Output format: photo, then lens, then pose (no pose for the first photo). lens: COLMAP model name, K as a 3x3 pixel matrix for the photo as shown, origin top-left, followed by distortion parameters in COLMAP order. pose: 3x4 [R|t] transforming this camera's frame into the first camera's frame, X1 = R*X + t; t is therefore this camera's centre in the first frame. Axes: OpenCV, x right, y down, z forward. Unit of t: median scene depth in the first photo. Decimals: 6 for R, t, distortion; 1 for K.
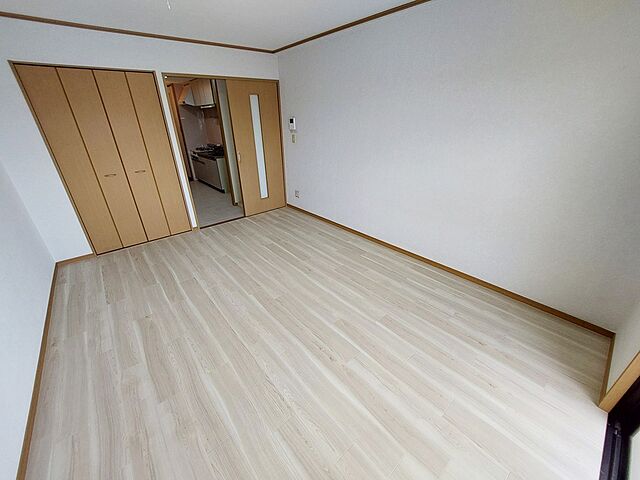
lens RADIAL K [[254.0, 0, 313.5], [0, 254.0, 239.6], [0, 0, 1]] dist [-0.007443, -0.001807]
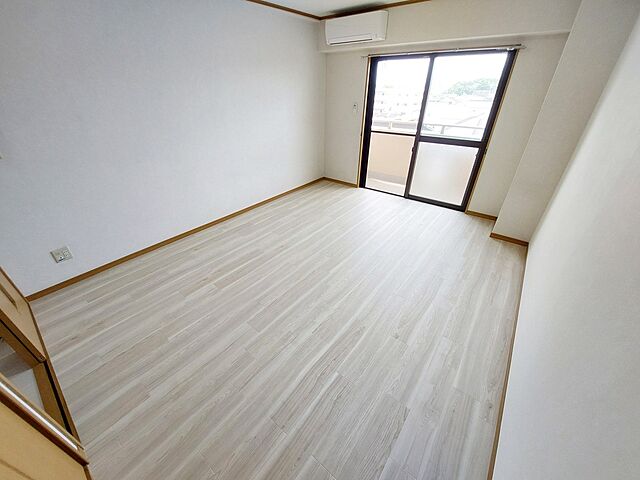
lens RADIAL K [[254.0, 0, 310.7], [0, 254.0, 240.6], [0, 0, 1]] dist [-0.007443, -0.001807]
pose [[-0.191563, -0.491014, 0.849829, -0.862585], [0.436099, 0.733115, 0.521881, -0.369679], [-0.879273, 0.470583, 0.073693, 0.769223]]
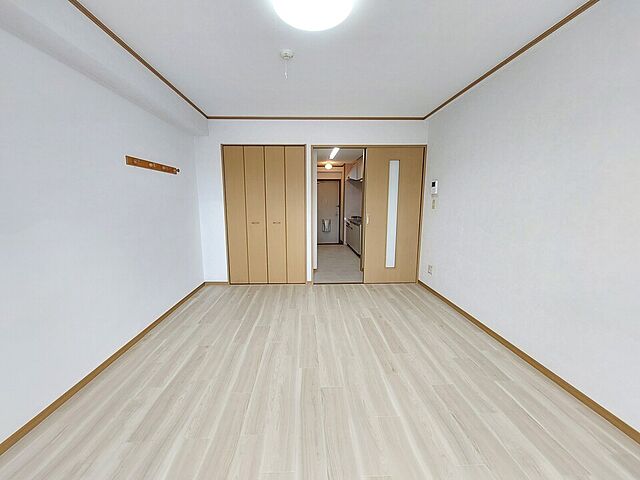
lens RADIAL K [[254.0, 0, 312.2], [0, 254.0, 240.5], [0, 0, 1]] dist [-0.007443, -0.001807]
pose [[0.784609, 0.110011, -0.610153, 0.181476], [-0.280765, 0.940484, -0.191471, -0.013871], [0.552775, 0.321540, 0.768799, 0.233906]]
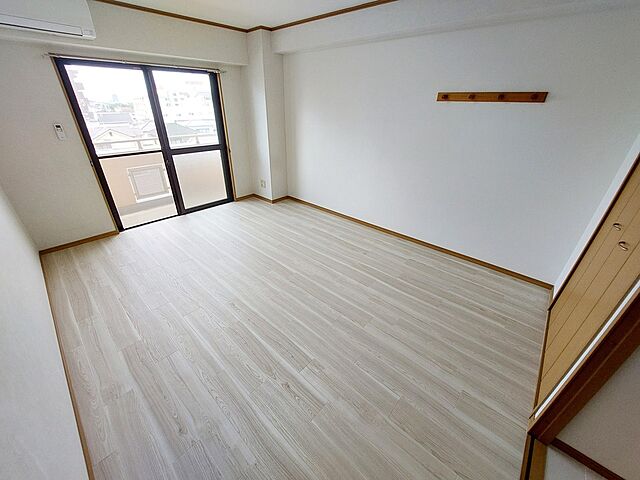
lens RADIAL K [[254.0, 0, 313.2], [0, 254.0, 240.8], [0, 0, 1]] dist [-0.007443, -0.001807]
pose [[-0.992271, 0.065579, -0.105343, -0.180432], [-0.047191, 0.585717, 0.809140, -0.607065], [0.114764, 0.807858, -0.578096, 1.256341]]
